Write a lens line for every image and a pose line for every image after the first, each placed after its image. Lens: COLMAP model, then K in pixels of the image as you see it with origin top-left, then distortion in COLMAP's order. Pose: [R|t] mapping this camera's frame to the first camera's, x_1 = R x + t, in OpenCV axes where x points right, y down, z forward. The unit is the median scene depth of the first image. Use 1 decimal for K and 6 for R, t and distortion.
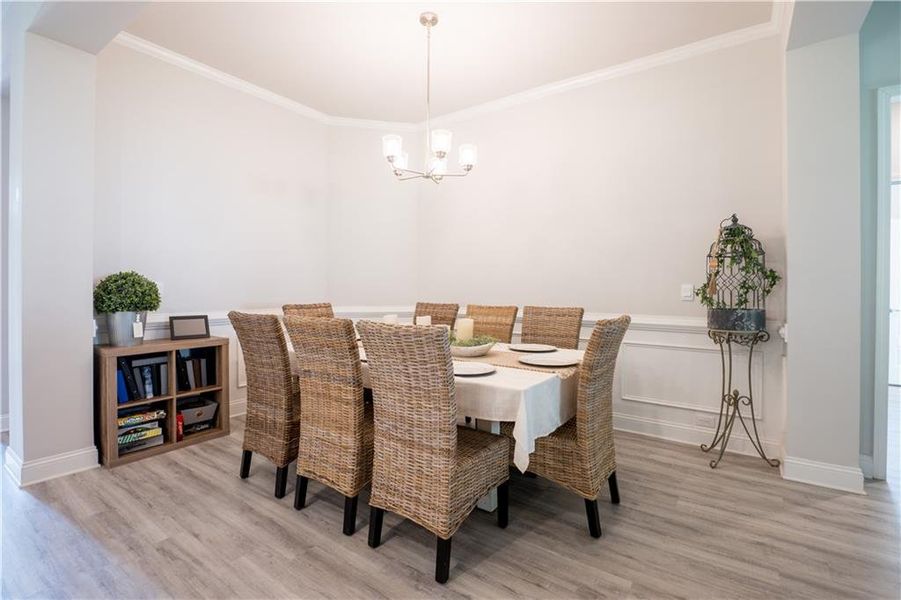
lens RADIAL K [[406.5, 0, 454.0], [0, 406.5, 289.9], [0, 0, 1]] dist [-0.009560, -0.000224]
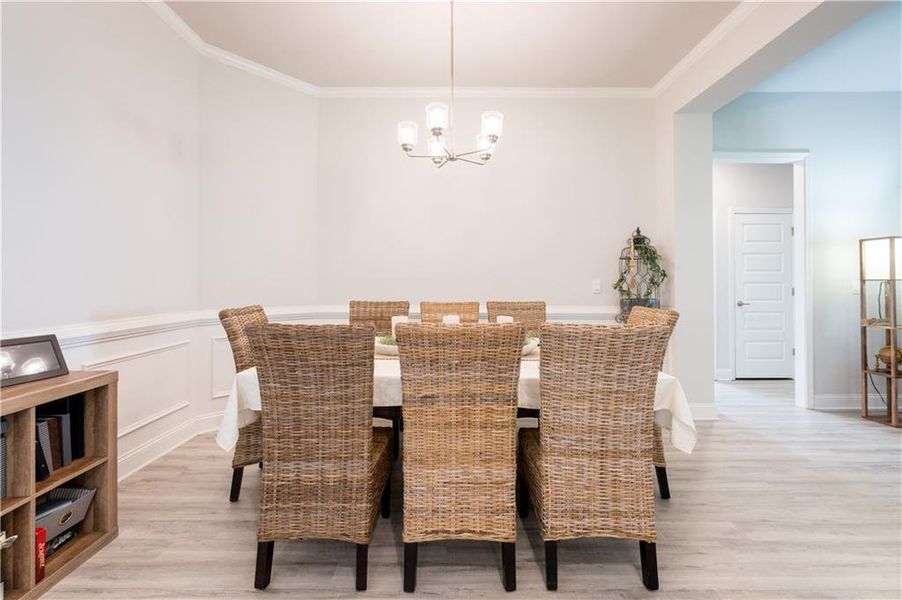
lens RADIAL K [[405.0, 0, 438.6], [0, 405.0, 280.9], [0, 0, 1]] dist [0.000703, -0.000068]
pose [[0.817120, 0.000789, 0.576467, -0.625492], [0.004784, 0.999955, -0.008150, -0.004532], [-0.576448, 0.009417, 0.817079, 0.308219]]
